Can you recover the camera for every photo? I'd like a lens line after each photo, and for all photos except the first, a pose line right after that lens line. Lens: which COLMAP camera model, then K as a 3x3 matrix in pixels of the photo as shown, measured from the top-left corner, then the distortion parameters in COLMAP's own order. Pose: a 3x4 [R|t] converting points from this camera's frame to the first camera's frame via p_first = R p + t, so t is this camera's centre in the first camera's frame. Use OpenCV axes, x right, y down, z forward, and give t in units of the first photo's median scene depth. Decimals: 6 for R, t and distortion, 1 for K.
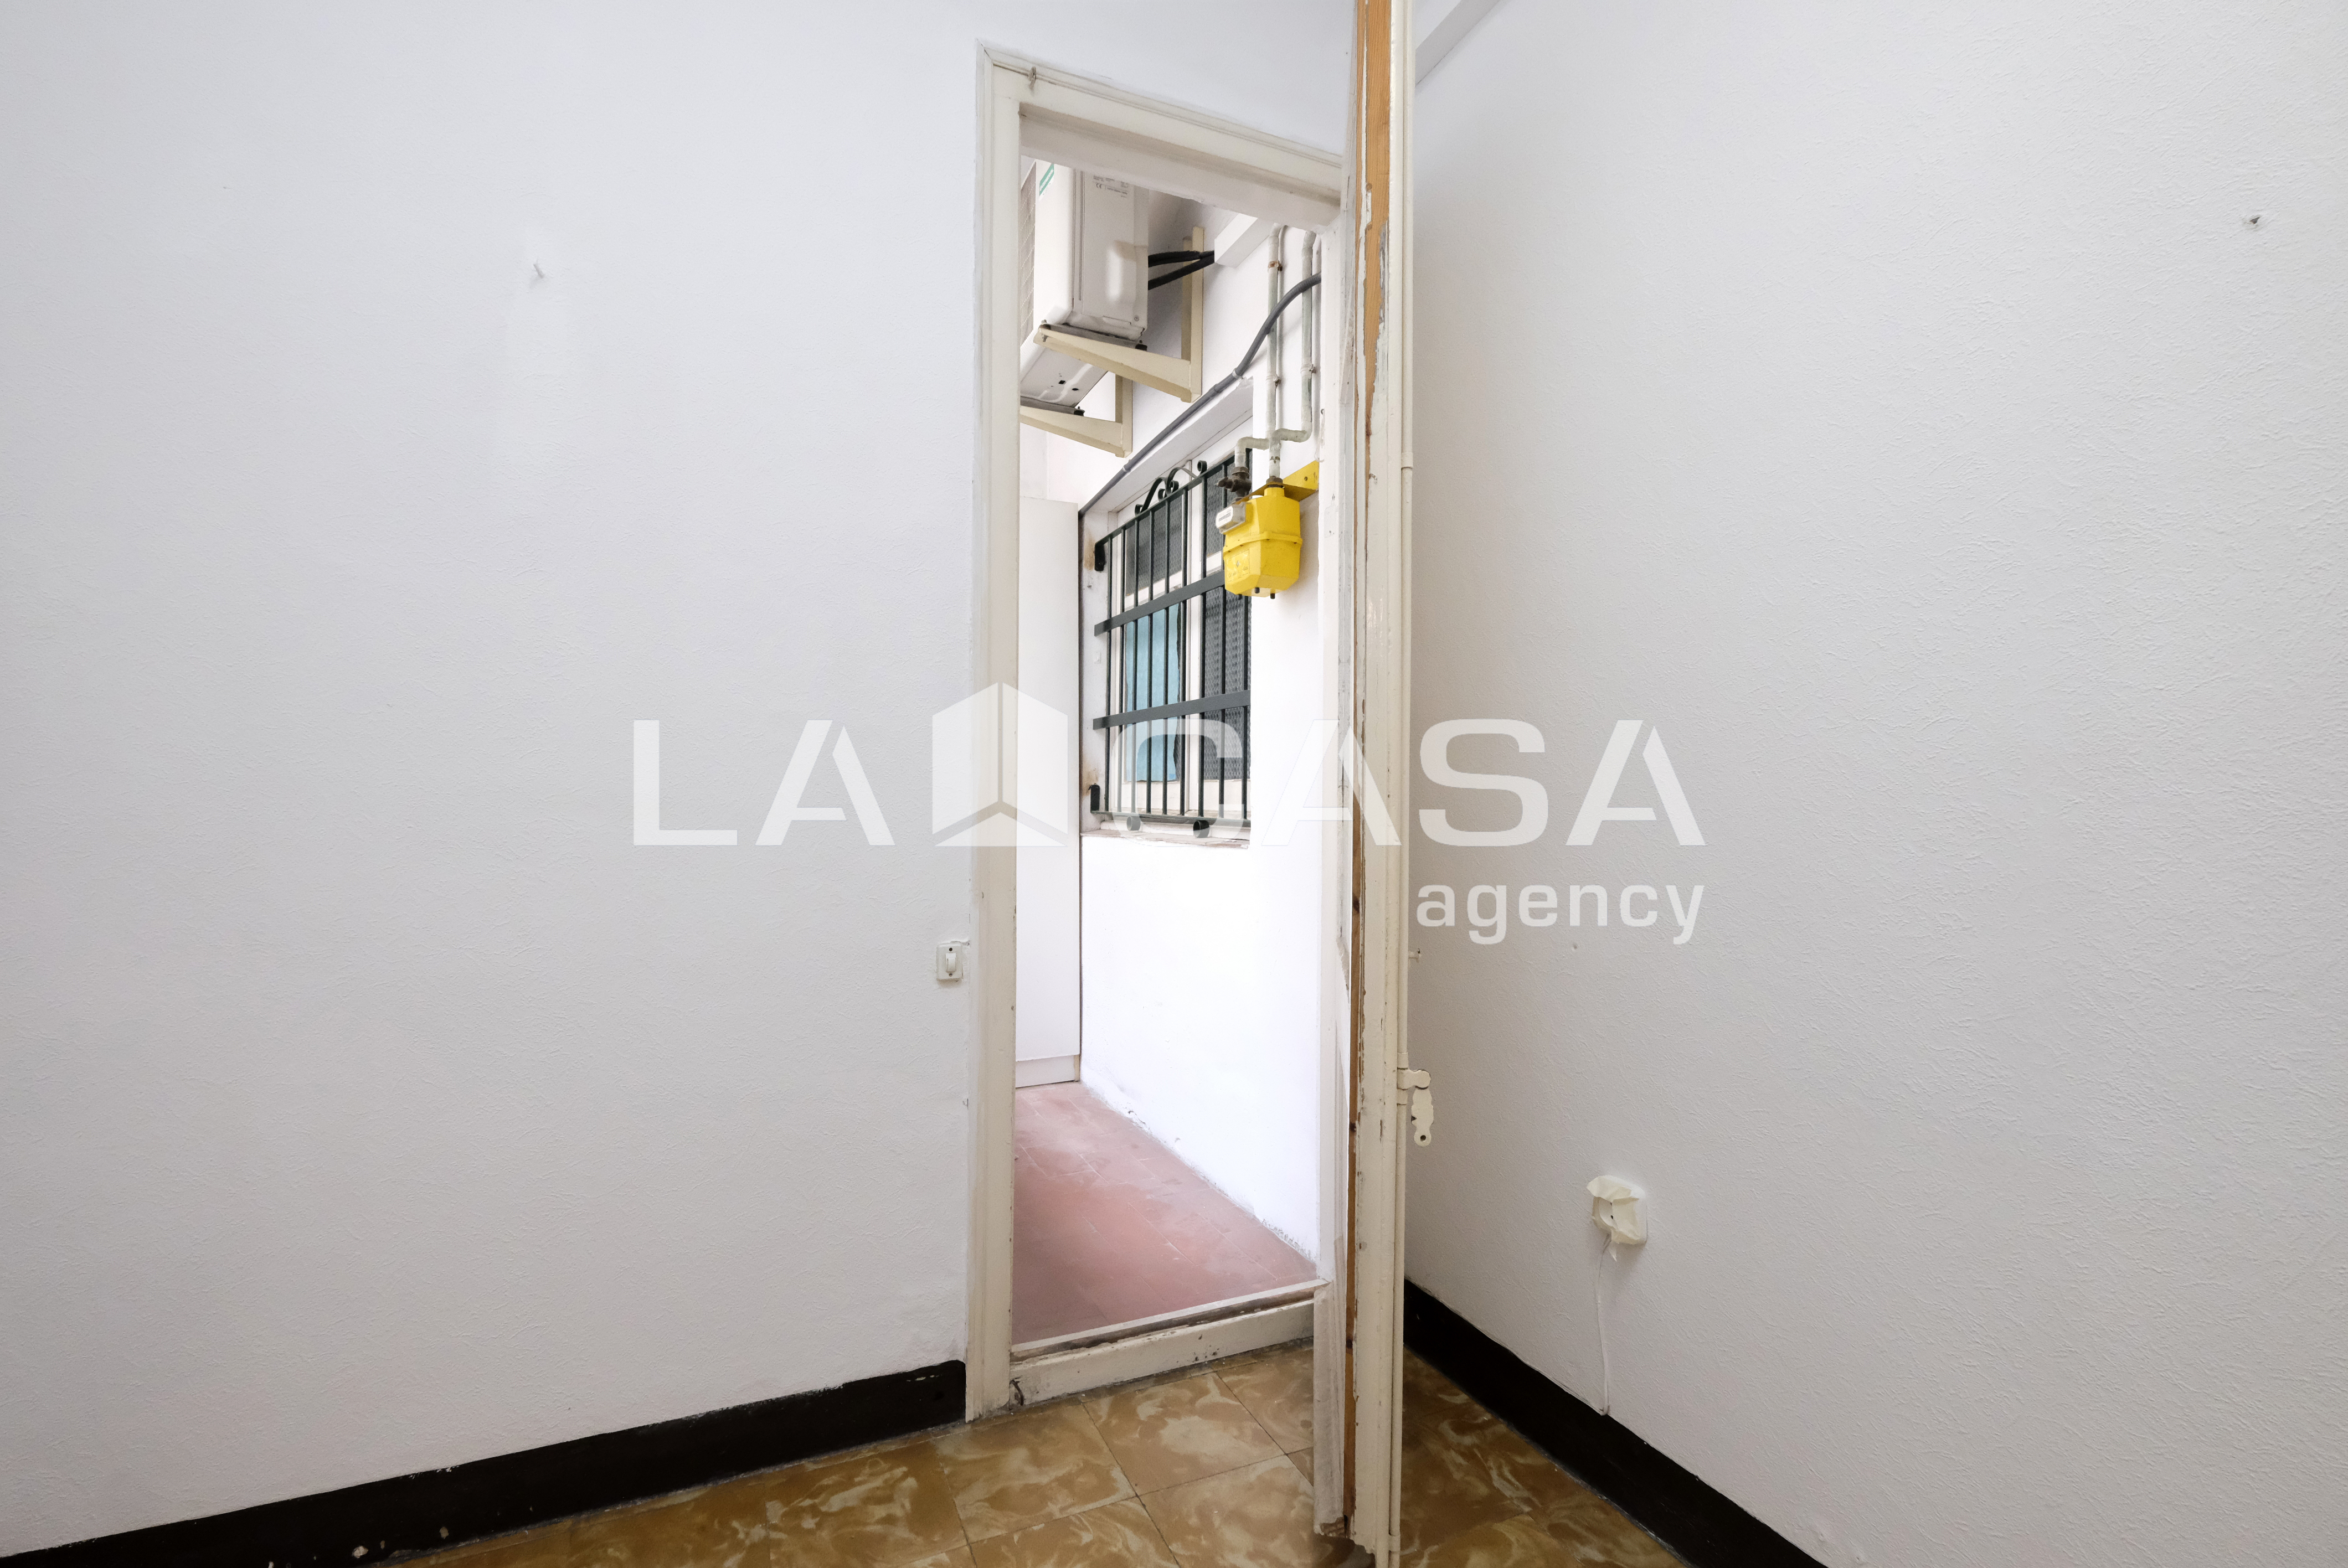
lens RADIAL K [[1019.7, 0, 1184.2], [0, 1019.7, 800.1], [0, 0, 1]] dist [-0.003223, 0.000649]
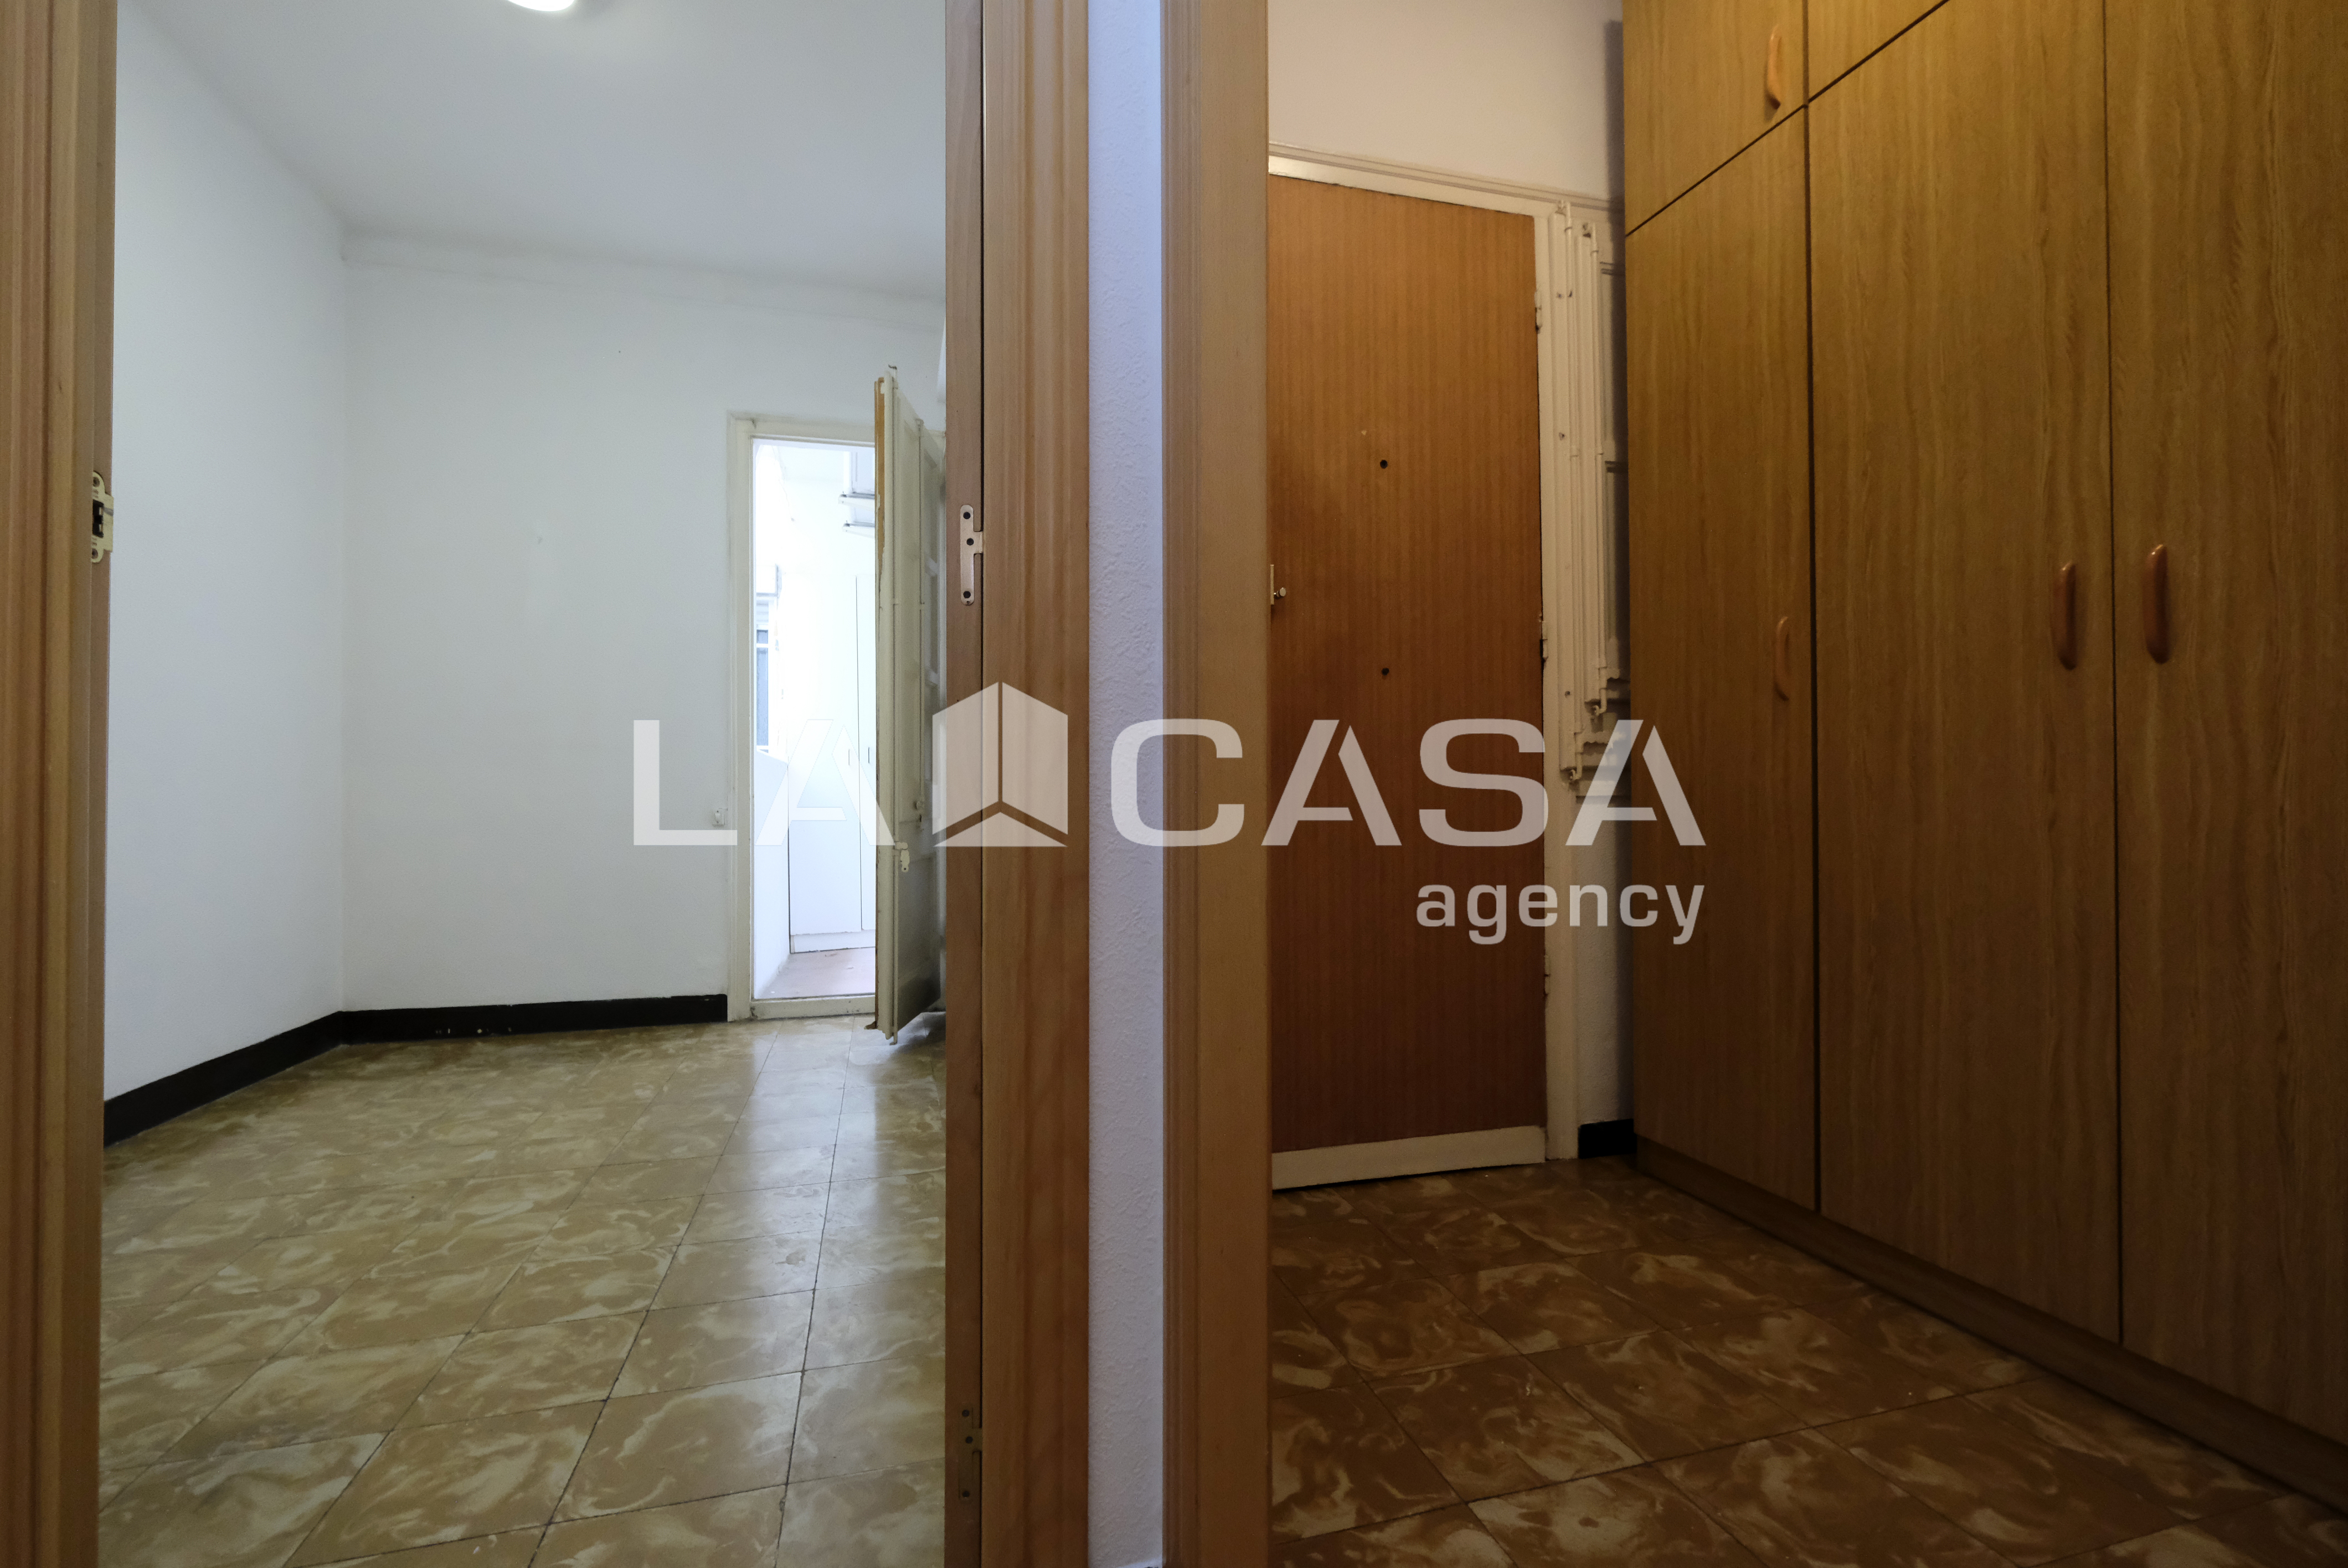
lens RADIAL K [[1019.7, 0, 1164.2], [0, 1019.7, 790.2], [0, 0, 1]] dist [-0.003223, 0.000649]
pose [[0.987996, -0.010644, -0.154115, 0.890628], [0.009197, 0.999907, -0.010094, 0.109108], [0.154208, 0.008556, 0.988001, -0.879803]]
